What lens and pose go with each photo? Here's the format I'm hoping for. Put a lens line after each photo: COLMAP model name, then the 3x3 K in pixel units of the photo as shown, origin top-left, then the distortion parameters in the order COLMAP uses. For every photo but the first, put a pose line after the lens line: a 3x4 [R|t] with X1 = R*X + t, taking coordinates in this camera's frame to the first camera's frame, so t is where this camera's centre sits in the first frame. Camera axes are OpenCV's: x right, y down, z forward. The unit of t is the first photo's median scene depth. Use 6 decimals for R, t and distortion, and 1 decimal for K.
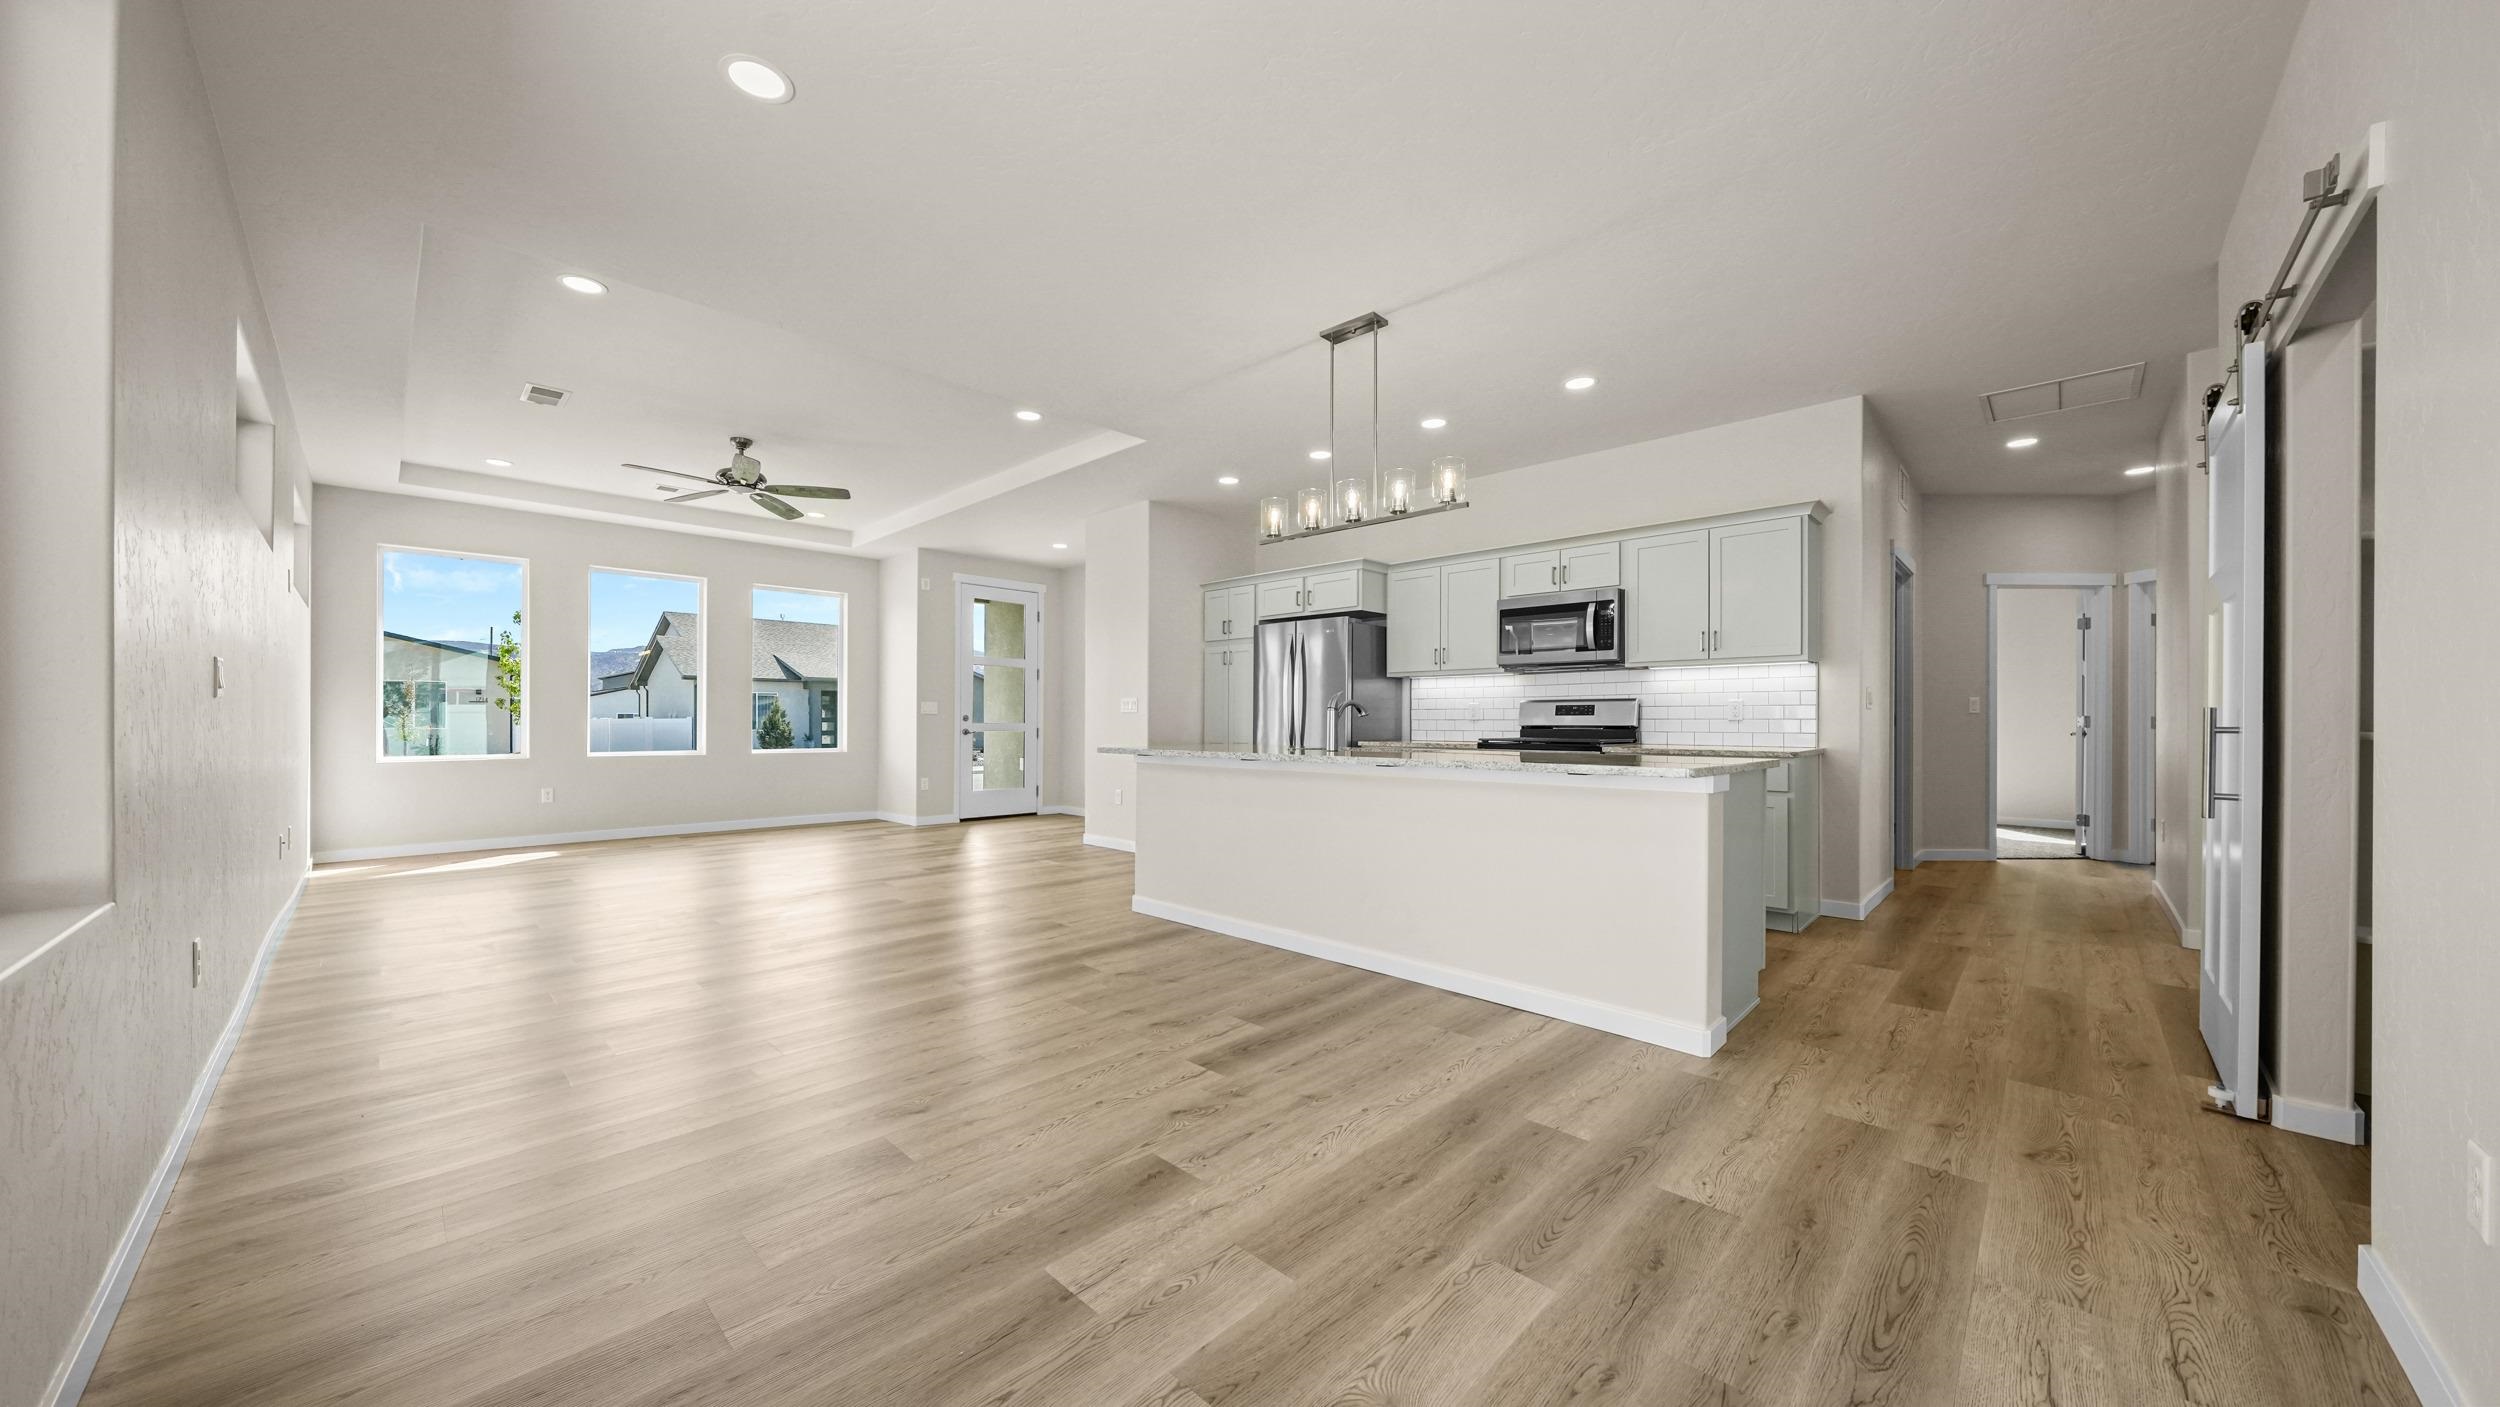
lens RADIAL K [[859.1, 0, 1263.6], [0, 859.1, 718.4], [0, 0, 1]] dist [-0.006272, 0.000240]
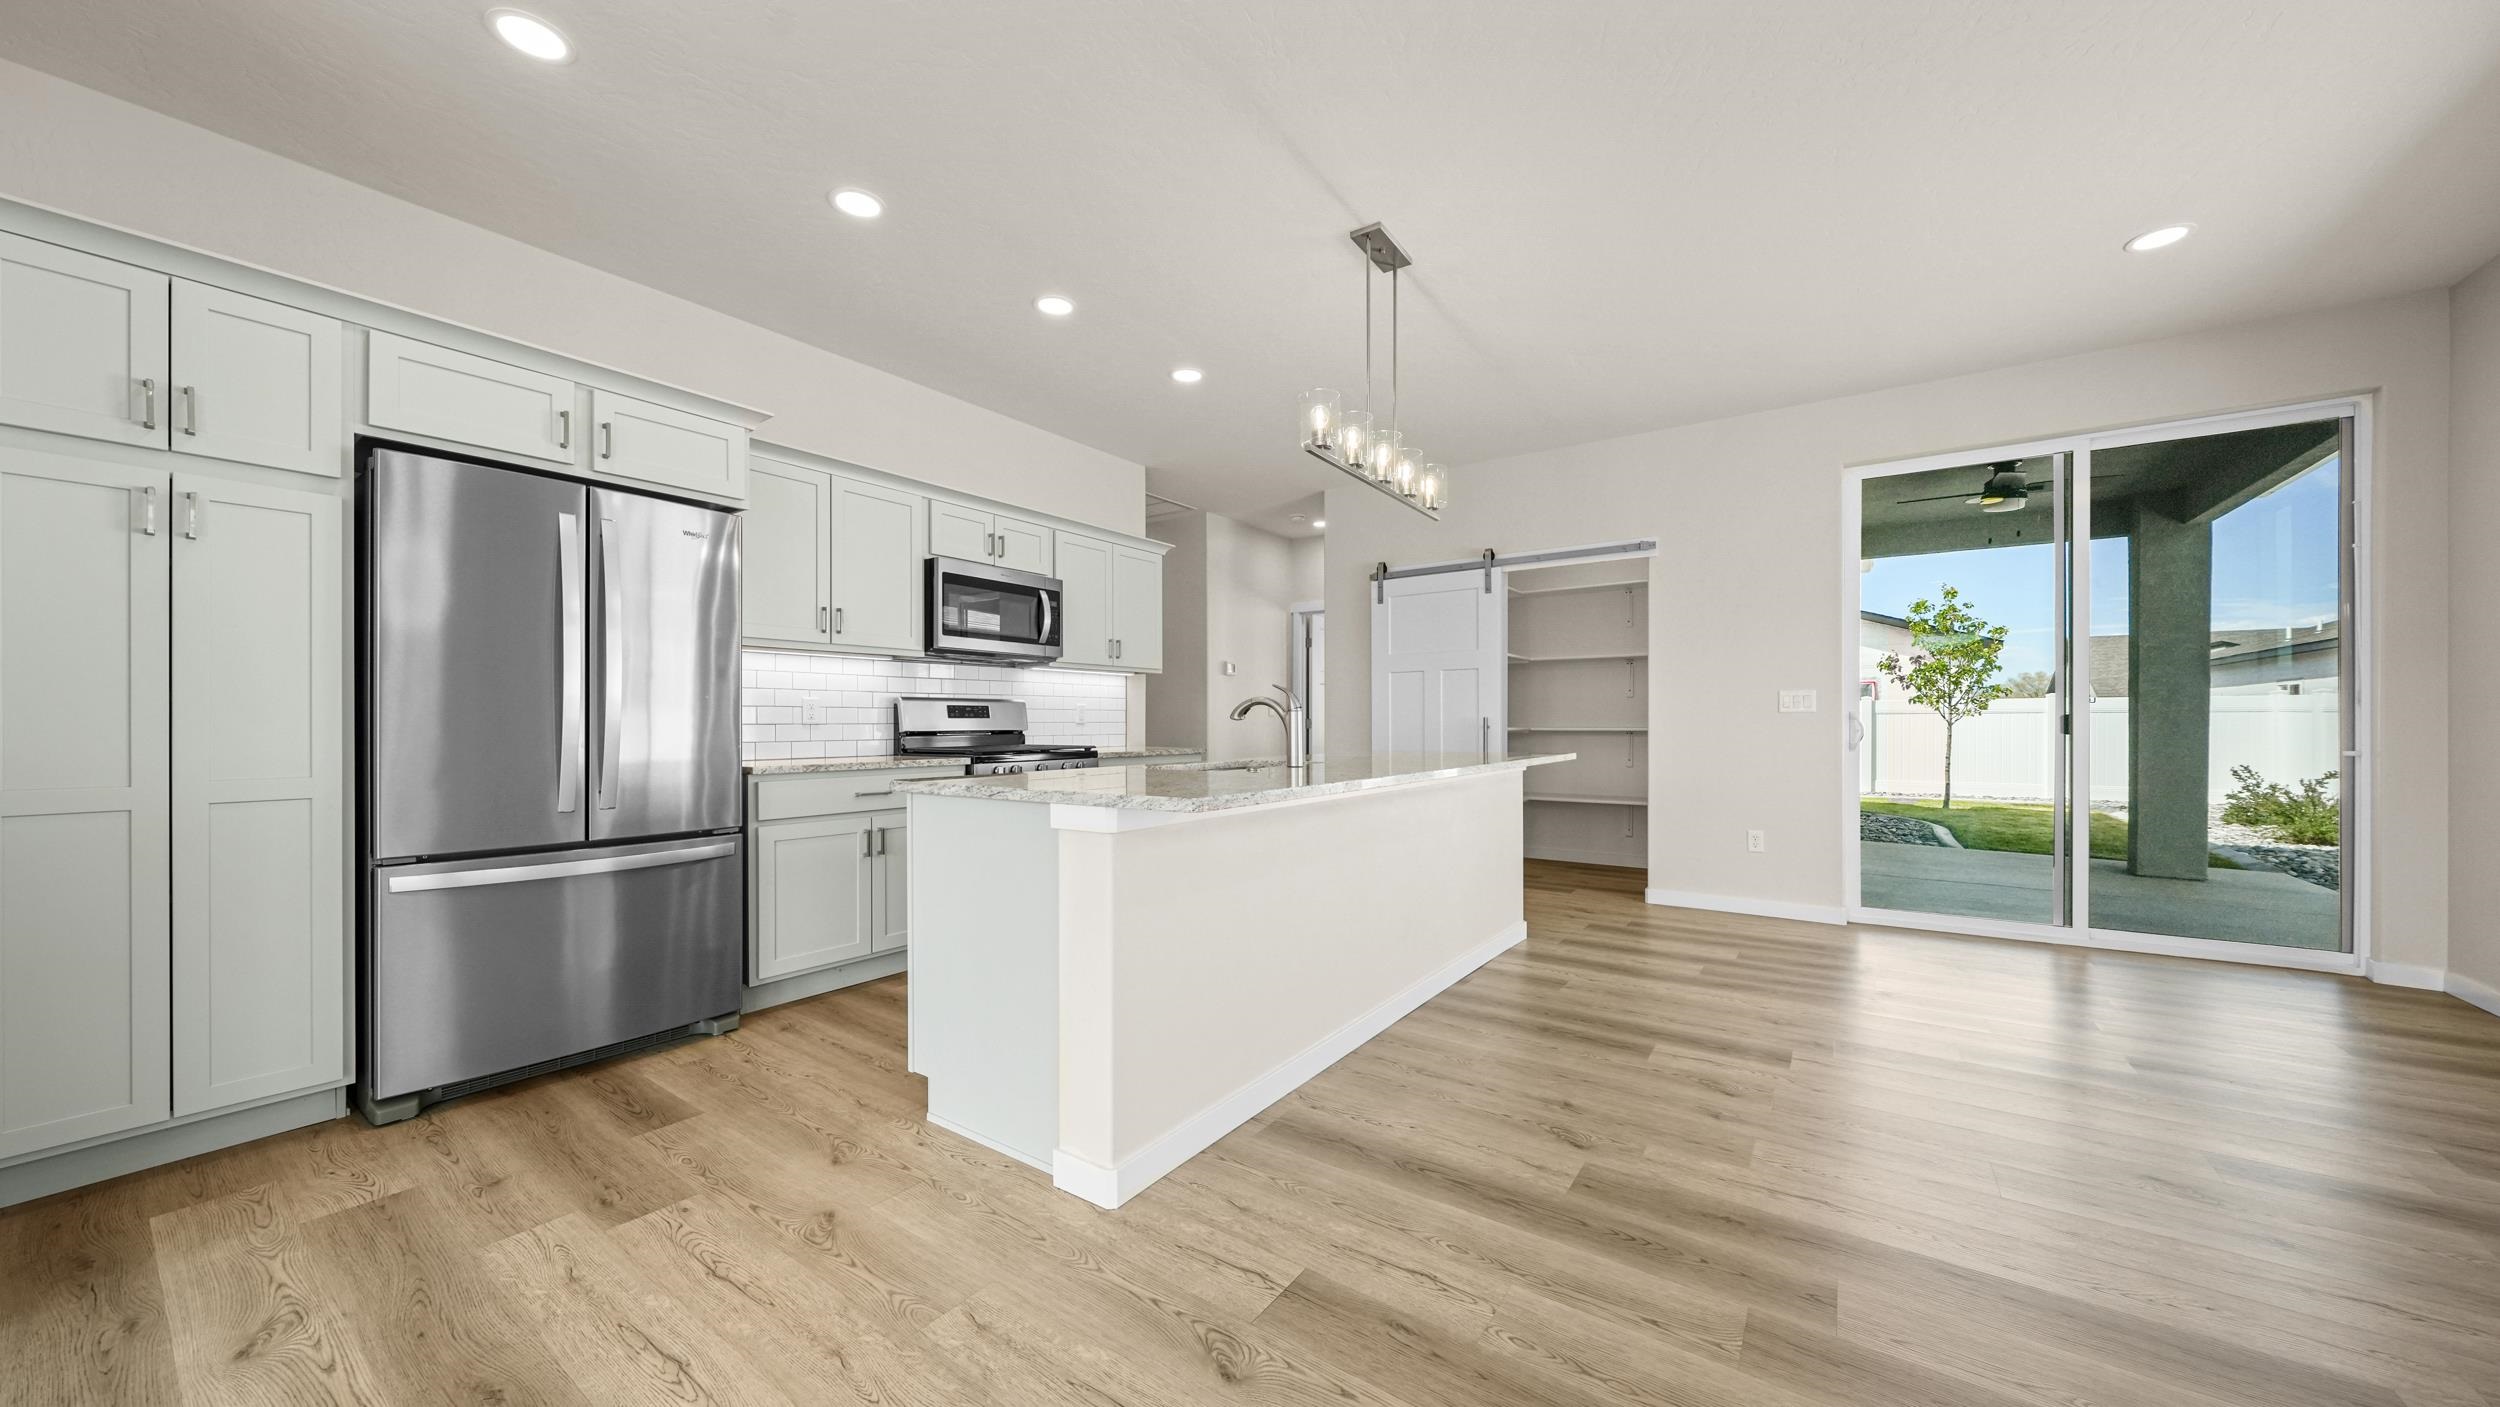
lens RADIAL K [[846.6, 0, 1259.0], [0, 846.6, 720.1], [0, 0, 1]] dist [-0.007950, -0.000161]
pose [[-0.148996, 0.000973, 0.988837, -0.473376], [0.000312, 1.000000, -0.000937, -0.000850], [-0.988838, 0.000169, -0.148996, 0.857186]]
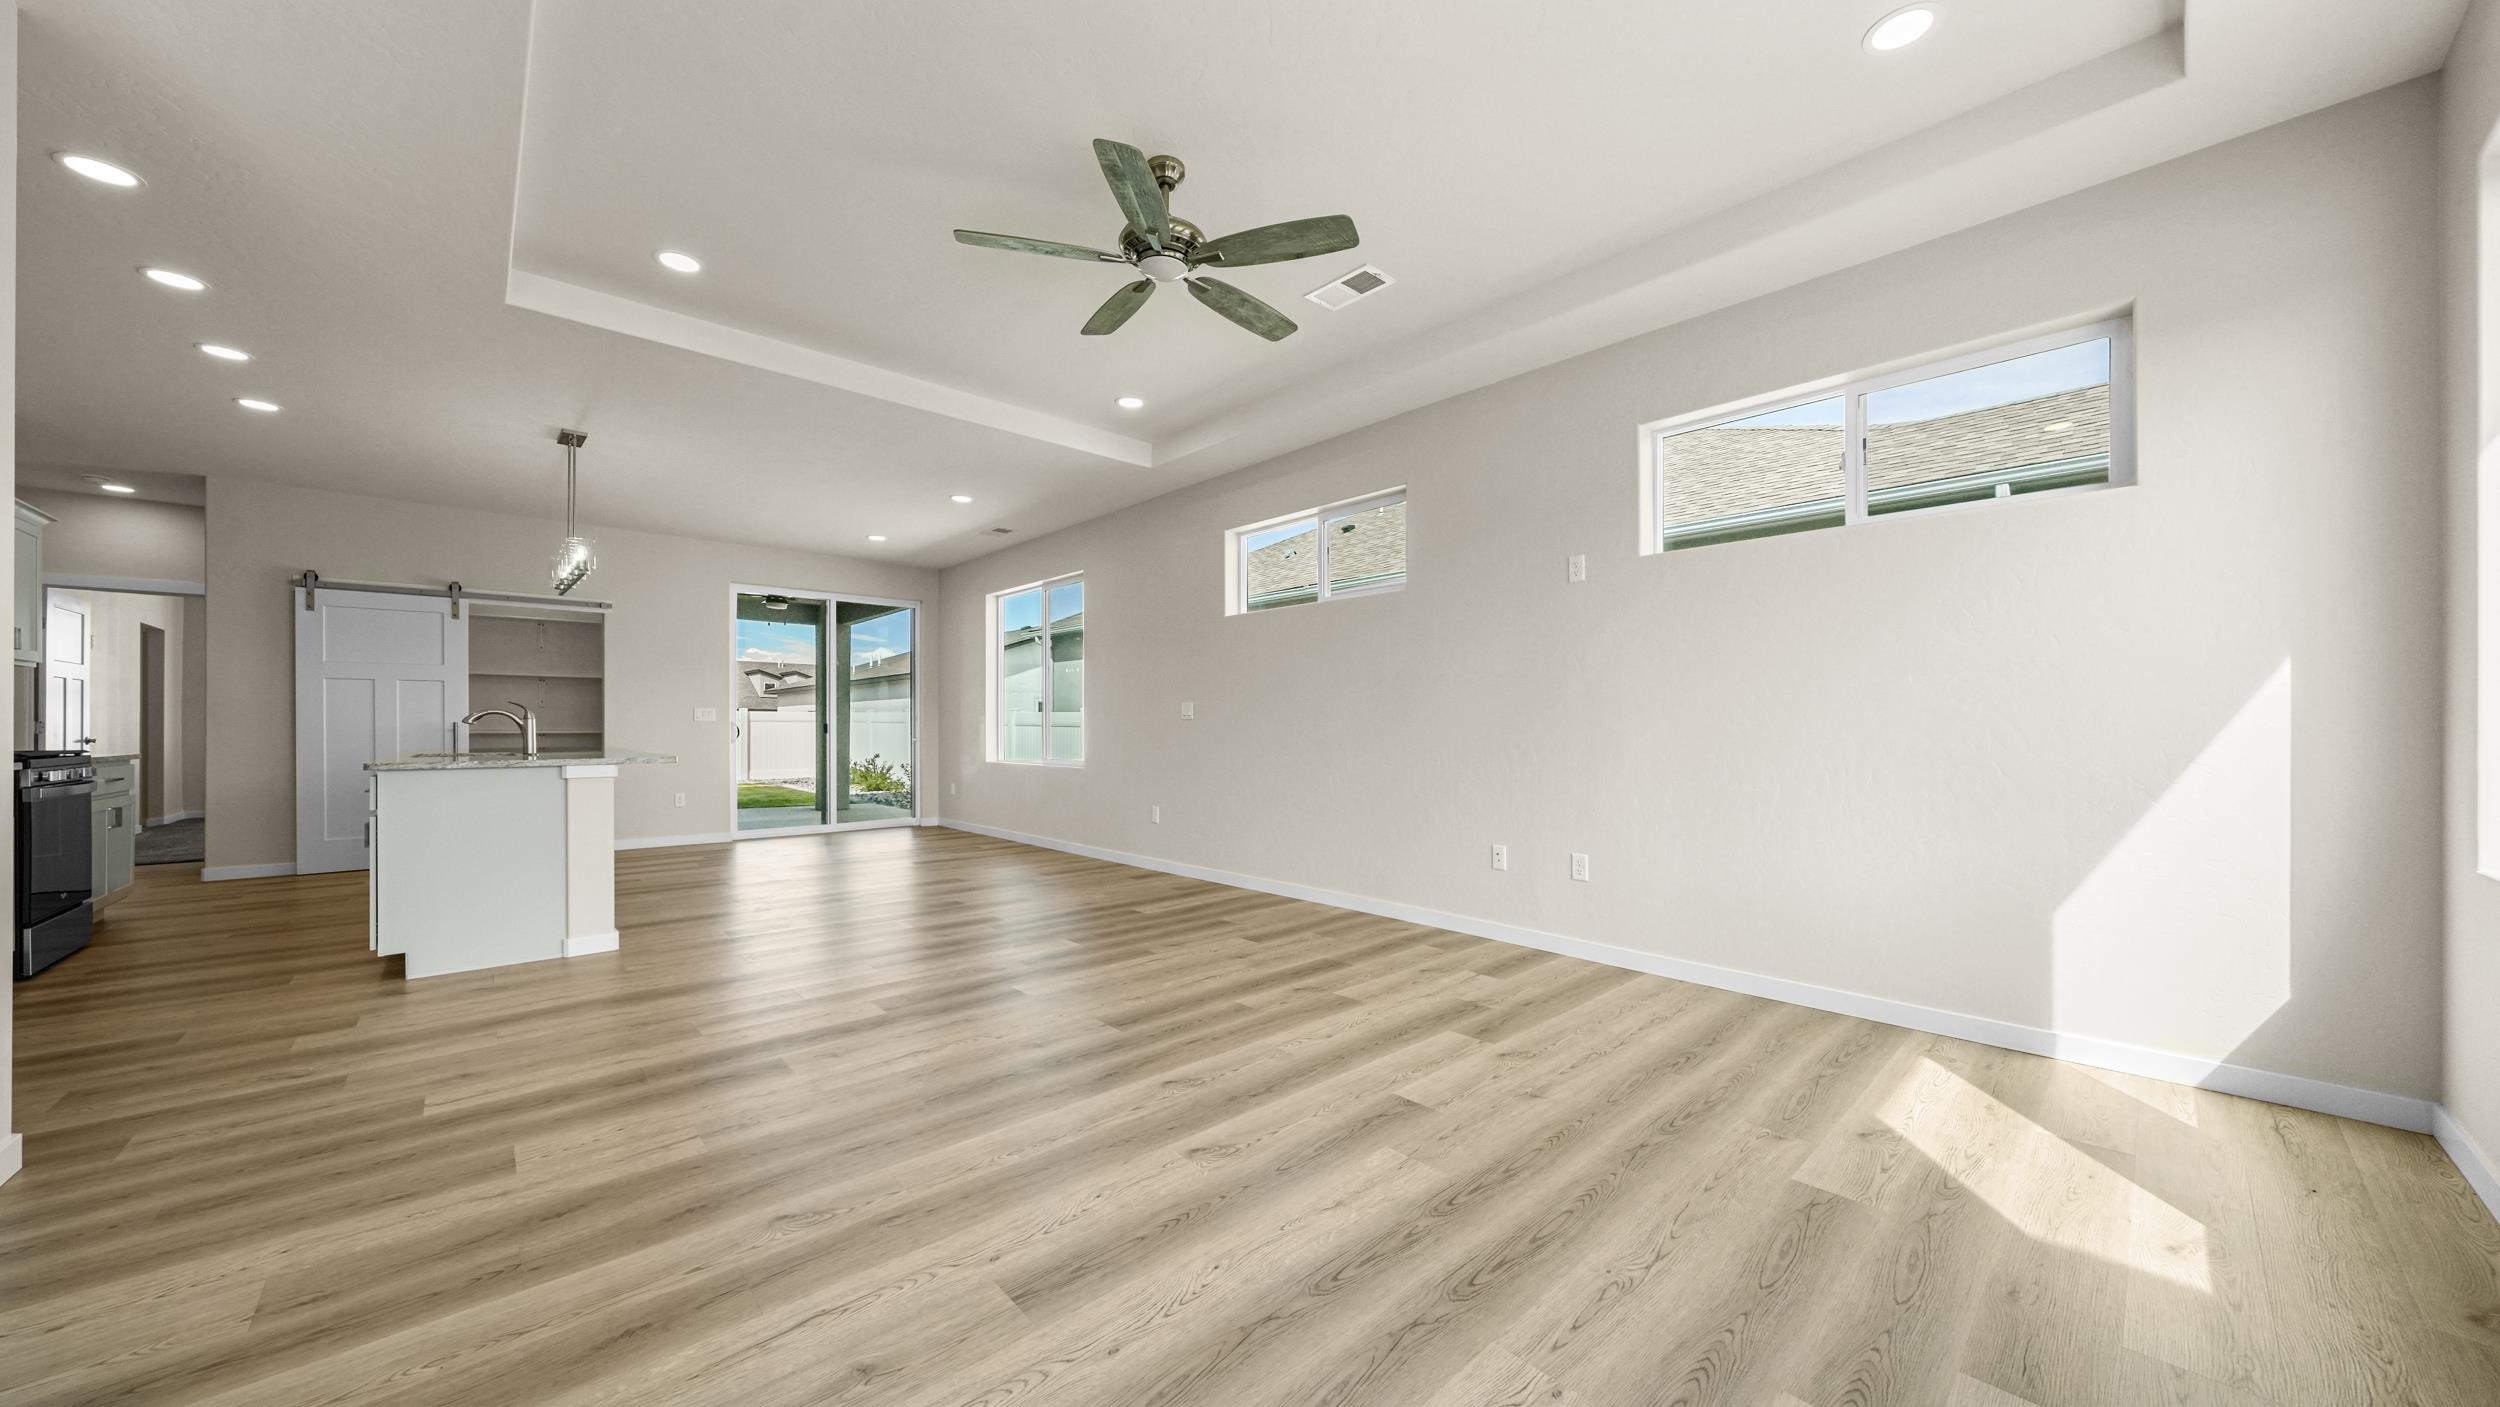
lens RADIAL K [[846.6, 0, 1234.6], [0, 846.6, 721.1], [0, 0, 1]] dist [-0.007950, -0.000161]
pose [[-0.997250, 0.000575, 0.074103, -0.729423], [-0.000182, 0.999948, -0.010213, 0.005387], [-0.074105, -0.010199, -0.997198, 1.582761]]
